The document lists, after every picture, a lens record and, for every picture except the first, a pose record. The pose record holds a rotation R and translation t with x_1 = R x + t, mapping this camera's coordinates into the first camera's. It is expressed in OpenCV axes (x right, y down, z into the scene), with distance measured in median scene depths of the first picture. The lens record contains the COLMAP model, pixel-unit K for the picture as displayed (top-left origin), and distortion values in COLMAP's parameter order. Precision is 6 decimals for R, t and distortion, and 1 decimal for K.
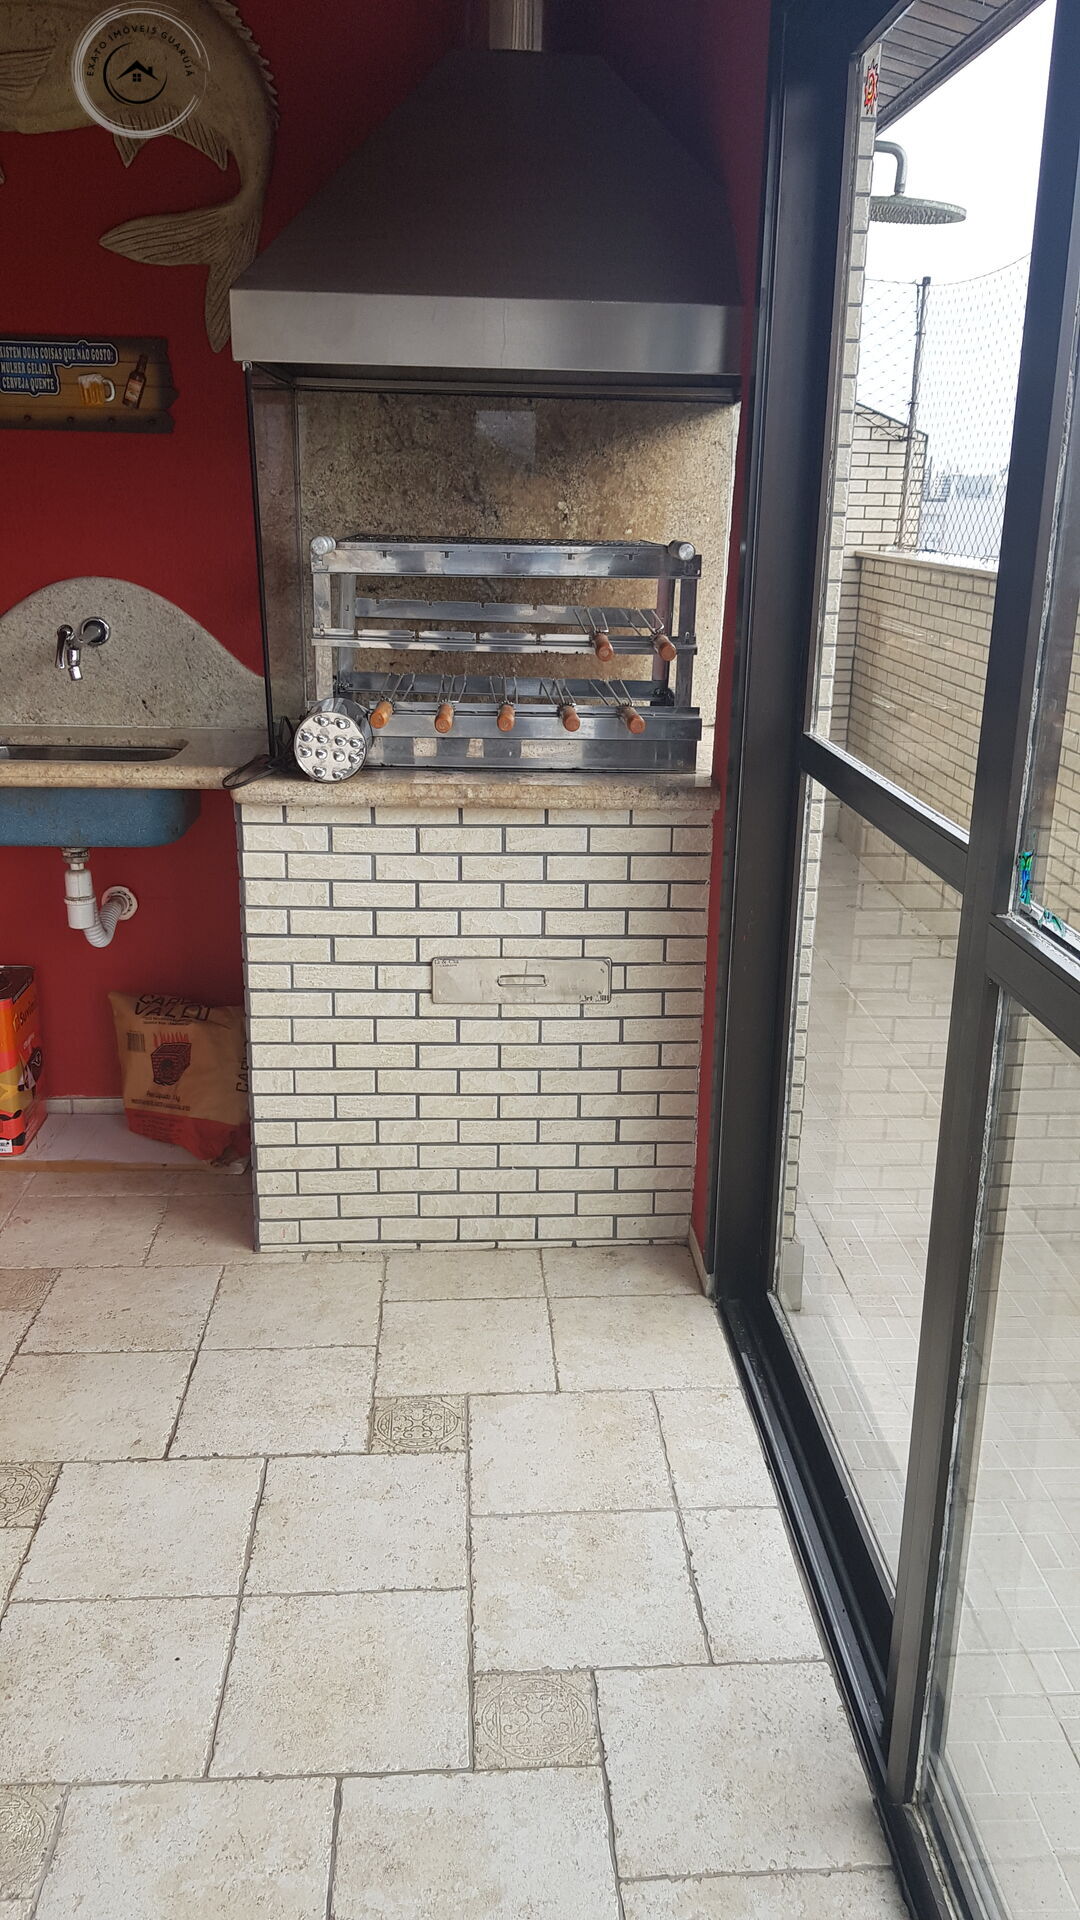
lens RADIAL K [[1524.5, 0, 577.9], [0, 1524.5, 968.2], [0, 0, 1]] dist [0.113794, -0.237086]
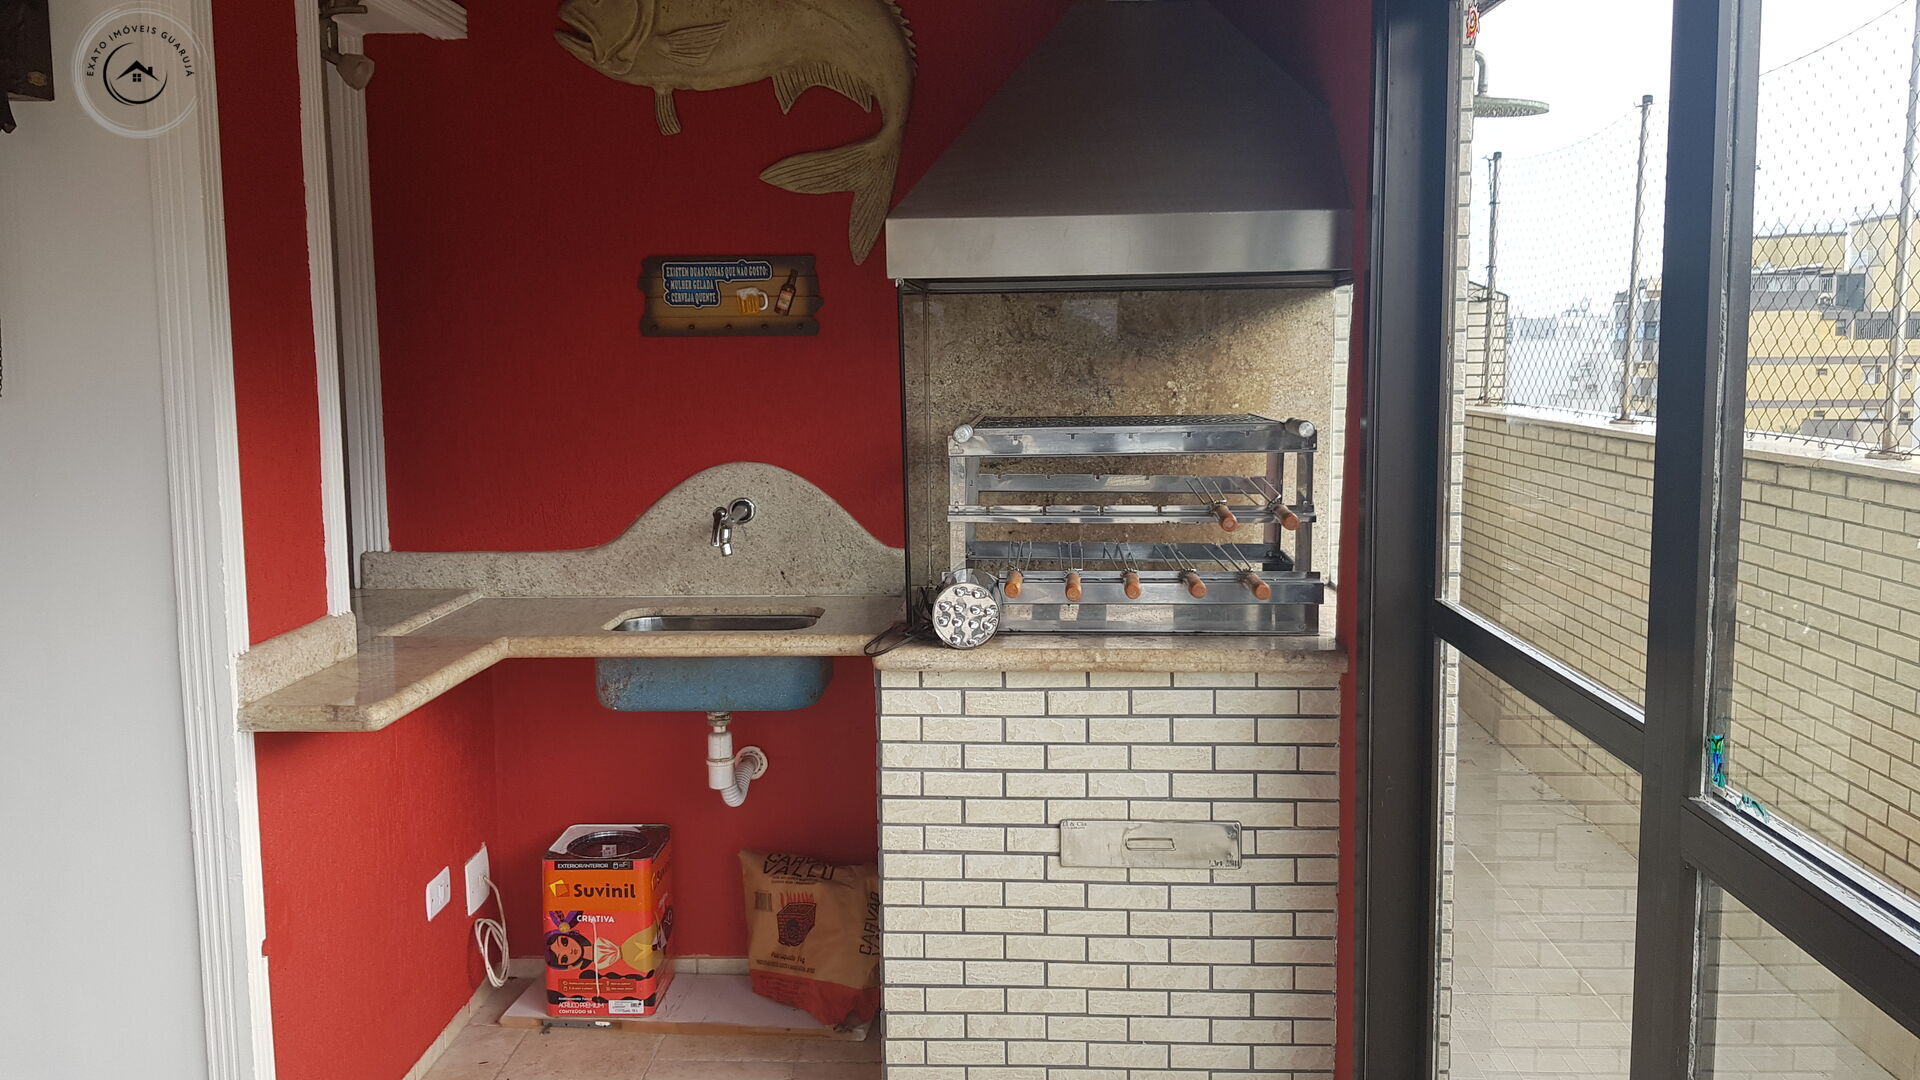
lens RADIAL K [[1523.8, 0, 950.4], [0, 1523.8, 509.0], [0, 0, 1]] dist [0.156237, -0.408991]
pose [[0.992190, -0.020987, -0.122958, -0.037540], [-0.003418, 0.980800, -0.194986, -0.010286], [0.124689, 0.193883, 0.973068, -0.037601]]
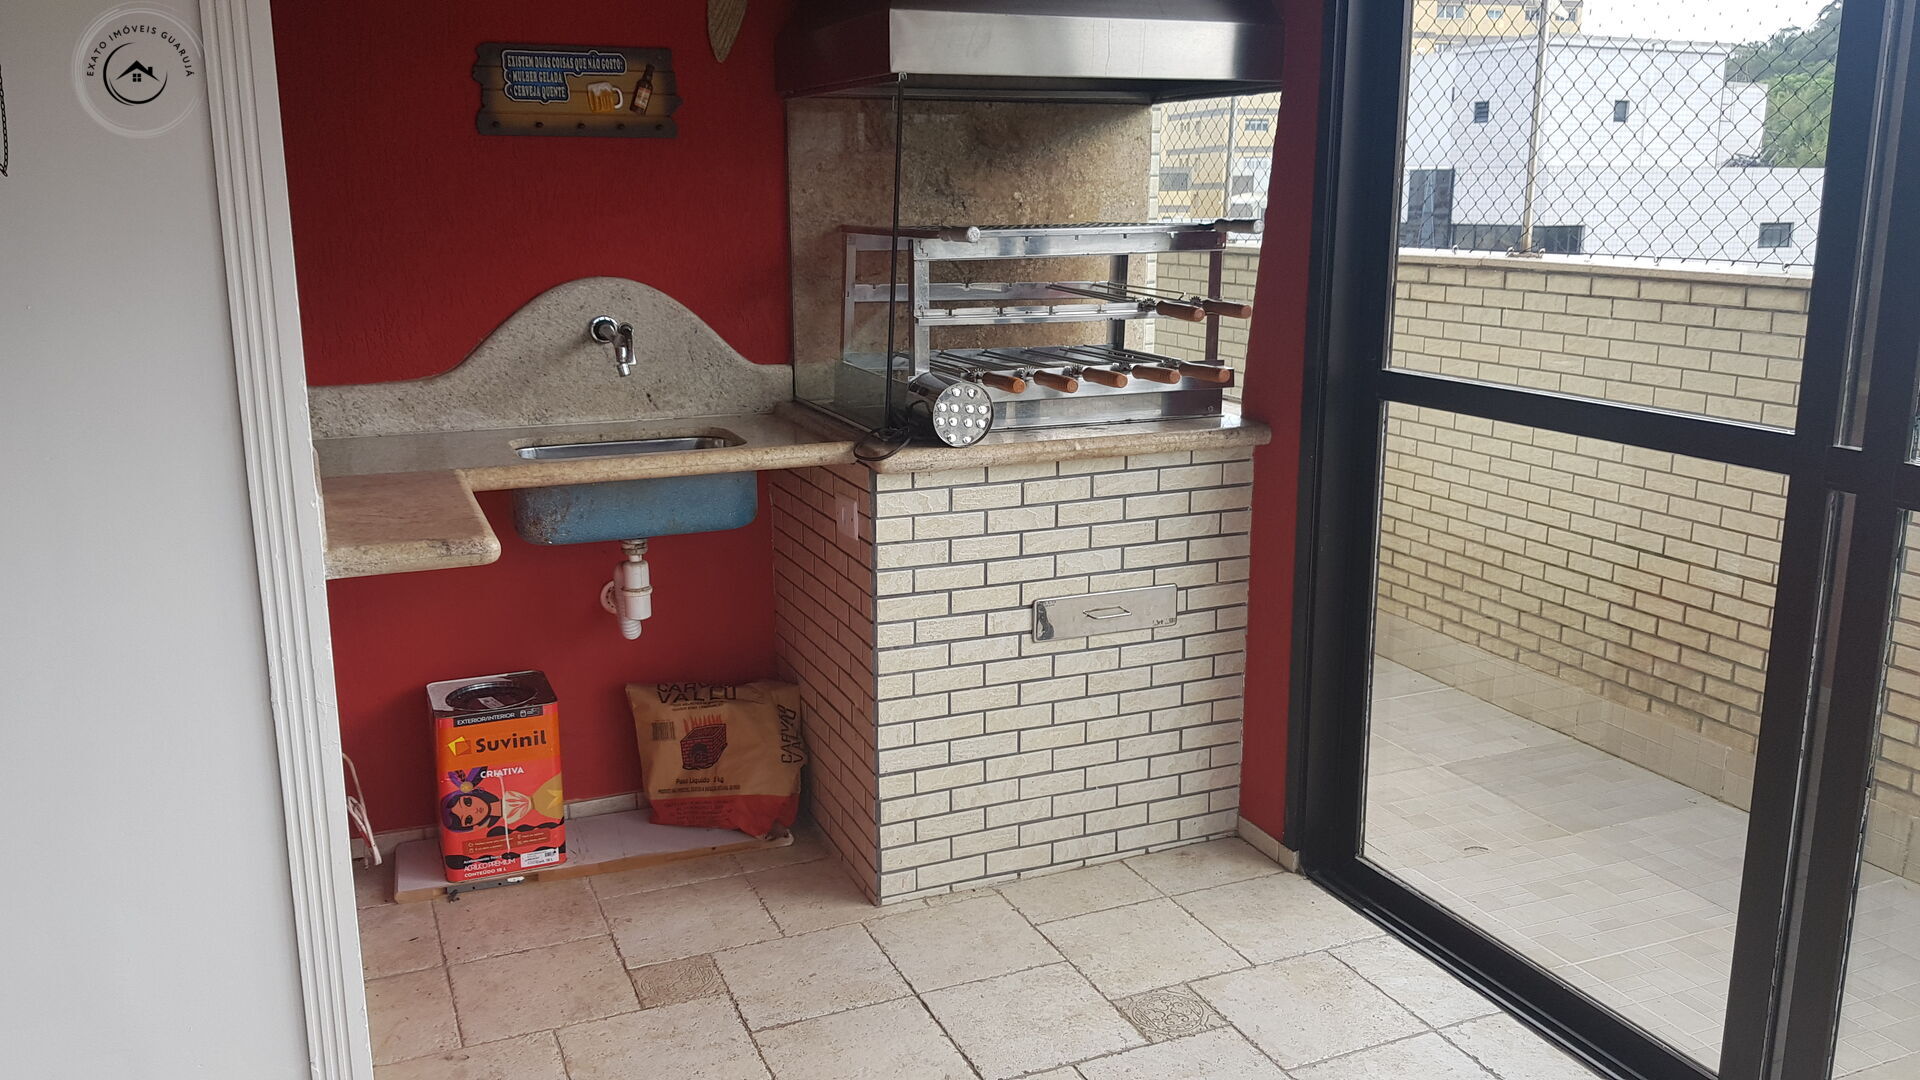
lens RADIAL K [[1524.8, 0, 960.0], [0, 1524.8, 540.0], [0, 0, 1]] dist [0.125866, -0.227216]
pose [[0.944269, -0.099016, 0.313930, -0.471461], [0.122633, 0.990851, -0.056345, 0.005208], [-0.305479, 0.091703, 0.947773, -0.022319]]
